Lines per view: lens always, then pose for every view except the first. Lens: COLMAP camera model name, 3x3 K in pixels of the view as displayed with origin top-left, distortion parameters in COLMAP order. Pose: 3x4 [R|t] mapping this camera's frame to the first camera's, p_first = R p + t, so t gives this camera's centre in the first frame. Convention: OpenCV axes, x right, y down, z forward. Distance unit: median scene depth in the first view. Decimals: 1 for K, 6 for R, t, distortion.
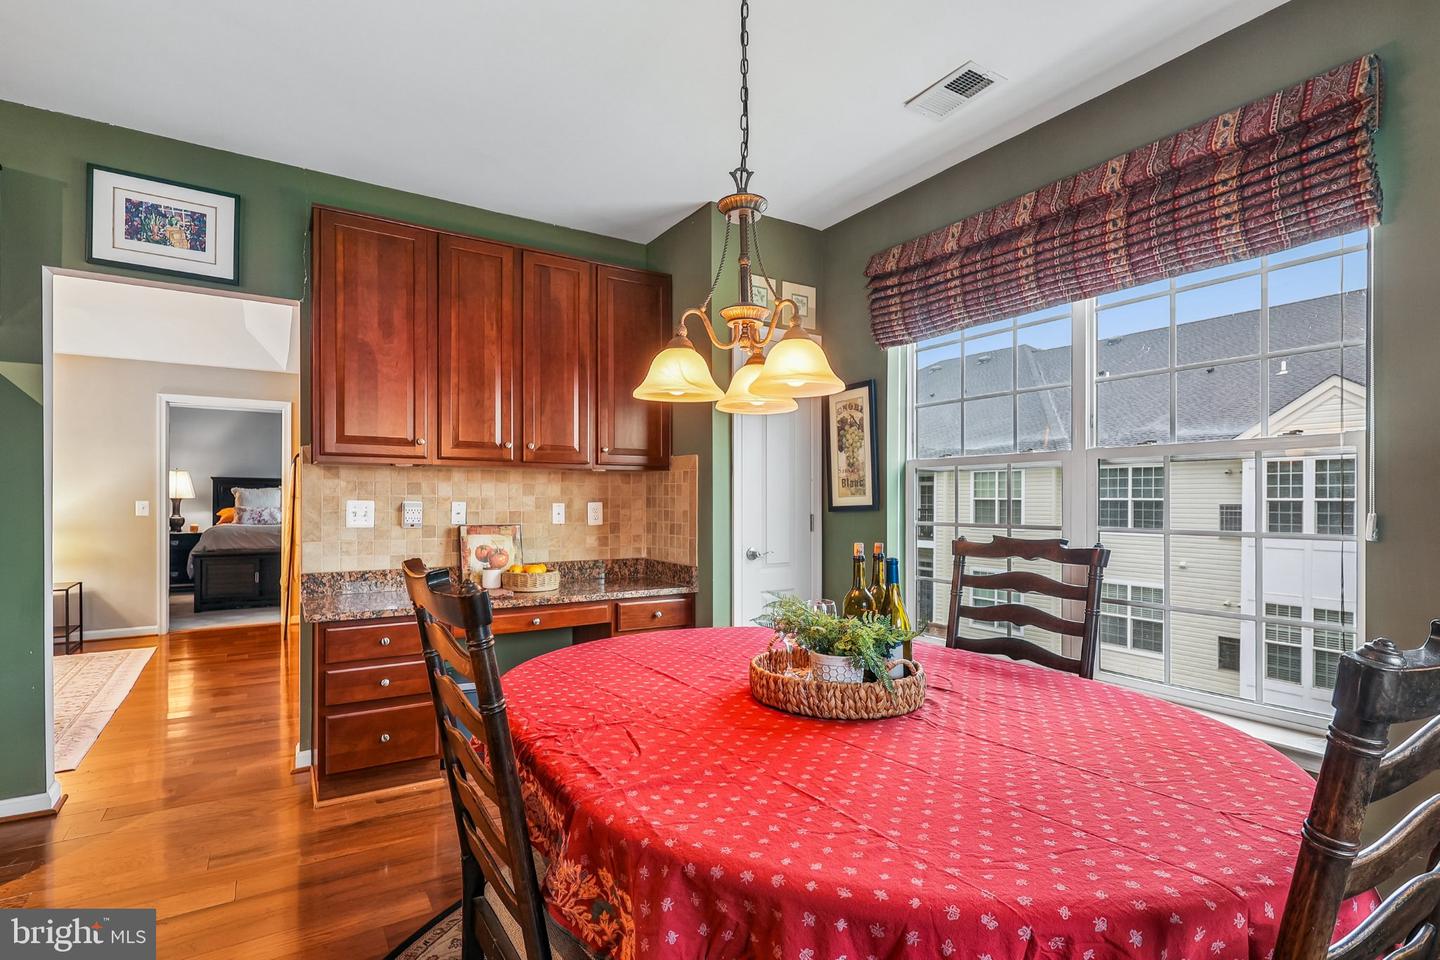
lens RADIAL K [[692.8, 0, 730.8], [0, 692.8, 505.3], [0, 0, 1]] dist [-0.001106, 0.000872]
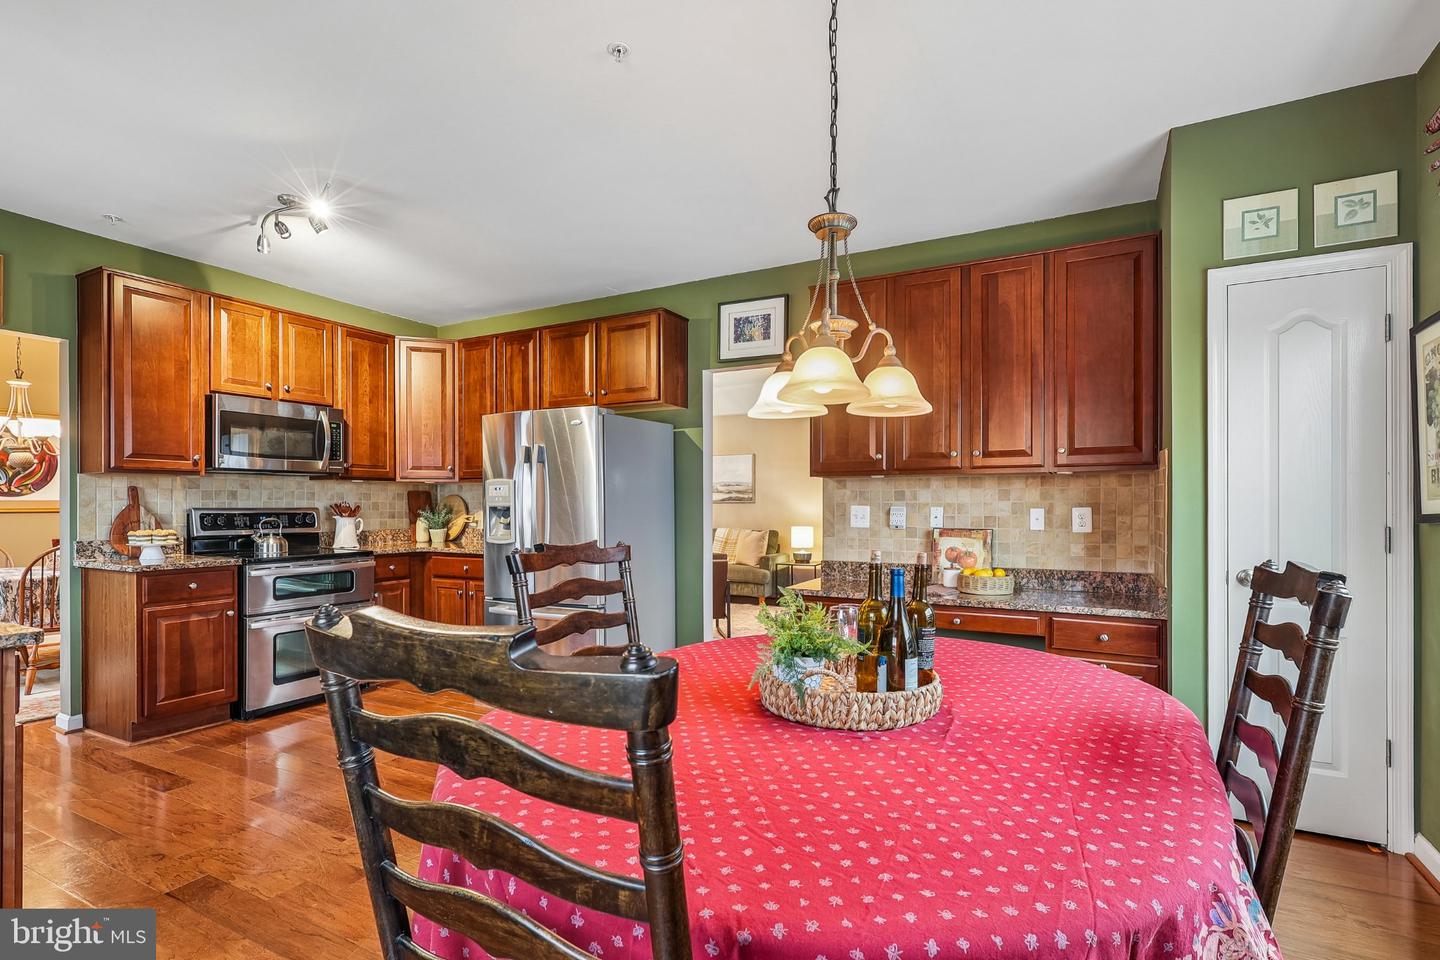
lens RADIAL K [[692.8, 0, 730.8], [0, 692.8, 505.3], [0, 0, 1]] dist [-0.001106, 0.000872]
pose [[0.482698, -0.002106, -0.875784, 0.412629], [-0.006507, 0.999961, -0.005991, 0.001253], [0.875763, 0.008591, 0.482665, 0.170461]]
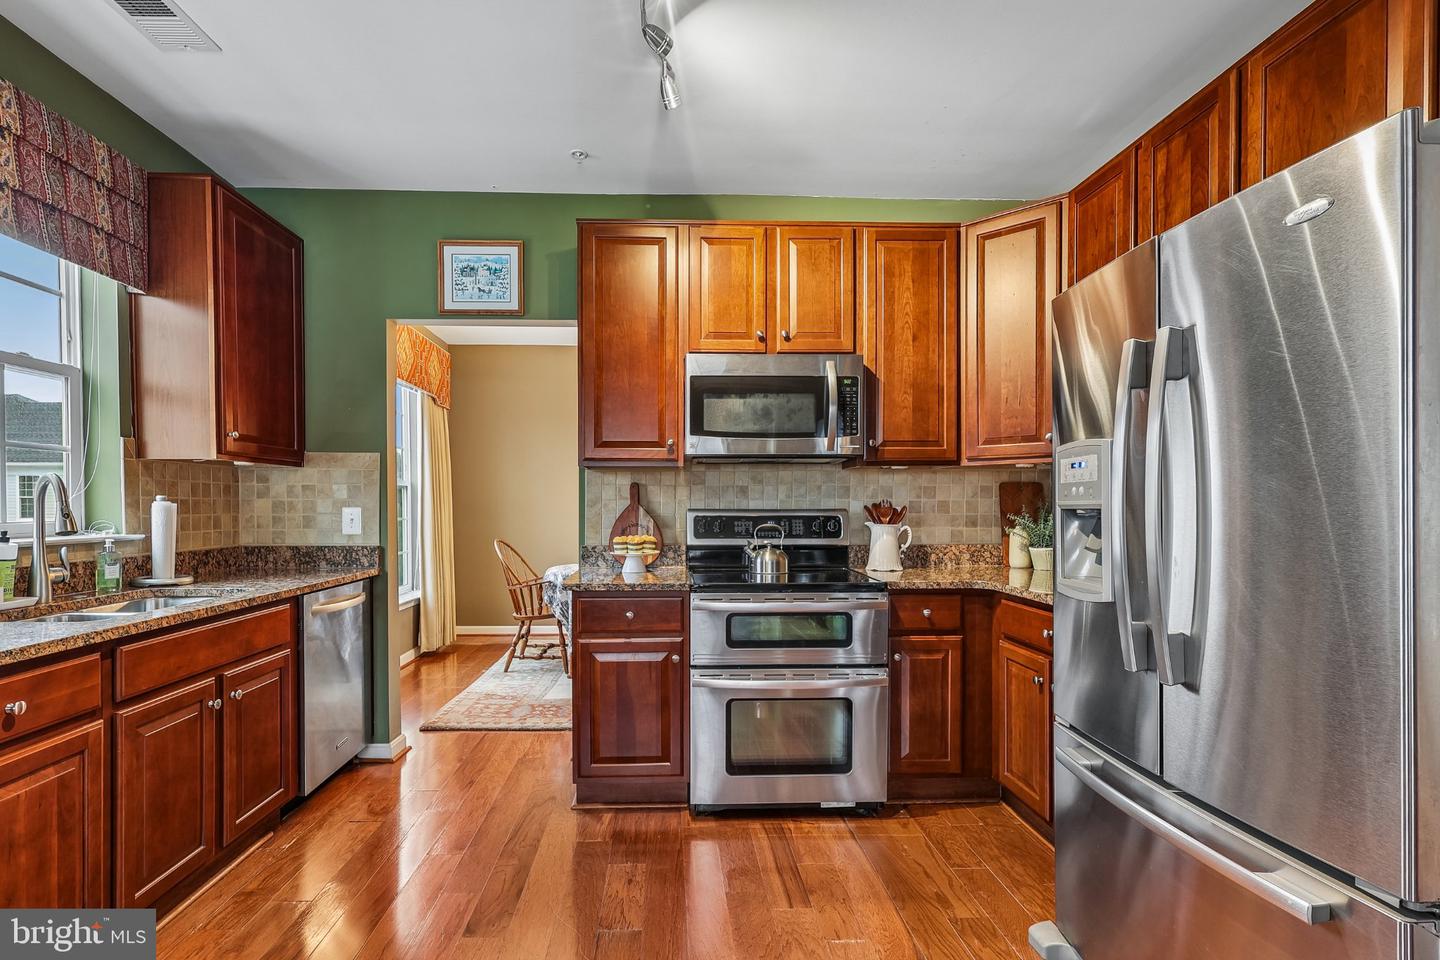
lens RADIAL K [[679.1, 0, 704.0], [0, 679.1, 514.1], [0, 0, 1]] dist [-0.002176, -0.000052]
pose [[-0.518080, 0.007723, -0.855297, -0.275028], [-0.008921, 0.999856, 0.014432, -0.001602], [0.855285, 0.015107, -0.517937, 0.416054]]
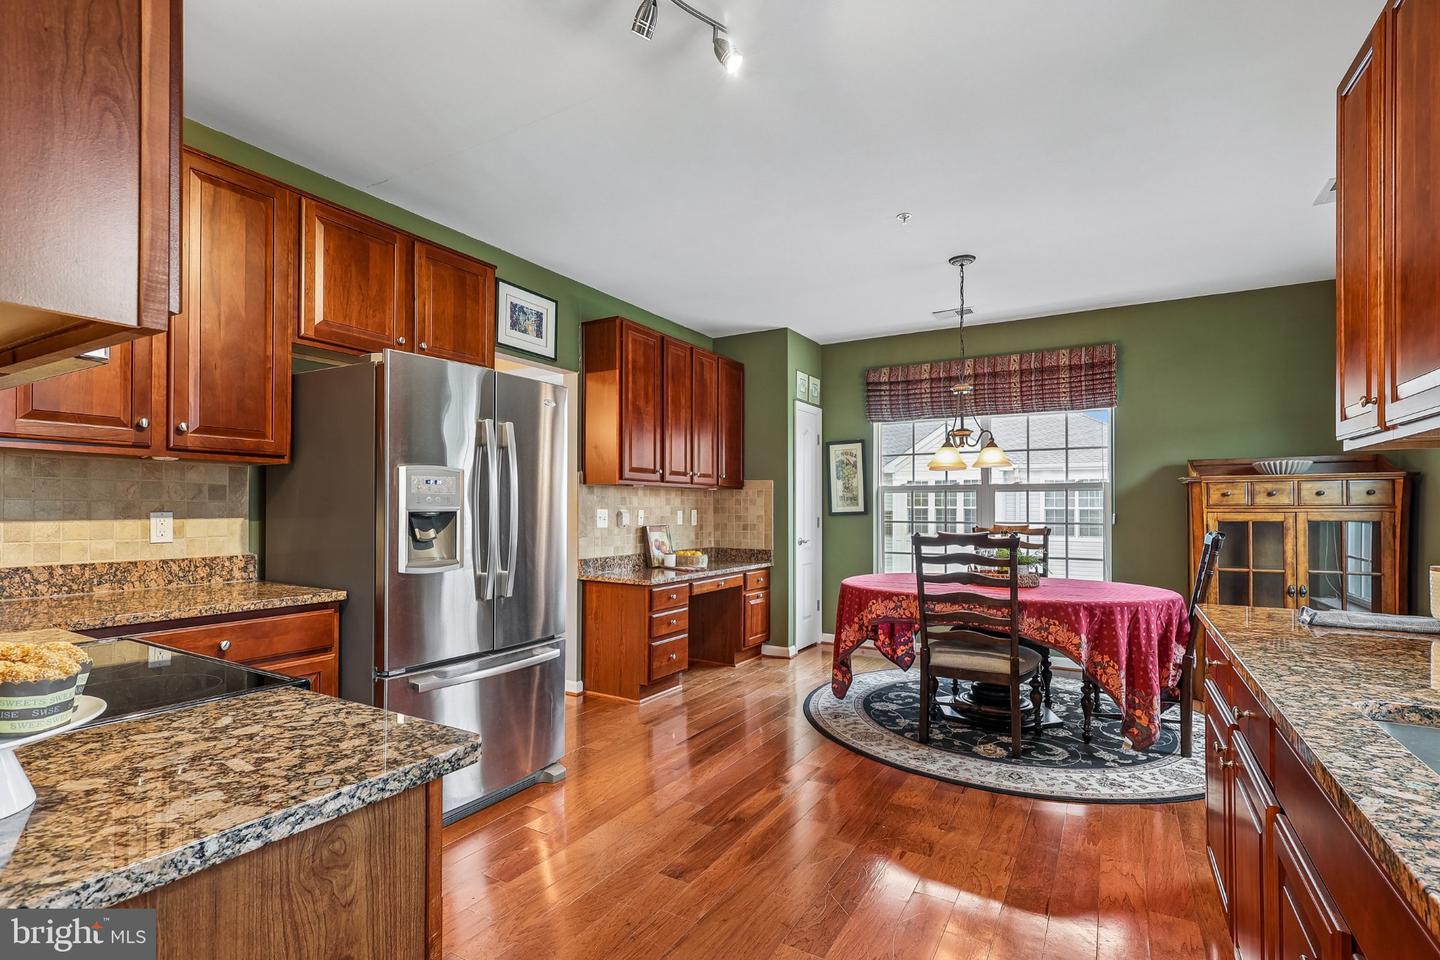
lens RADIAL K [[675.1, 0, 723.5], [0, 675.1, 505.3], [0, 0, 1]] dist [0.000034, -0.000019]
pose [[0.896033, 0.001511, 0.443985, -0.854943], [0.003144, 0.999948, -0.009747, -0.000276], [-0.443977, 0.010129, 0.895981, -0.358973]]
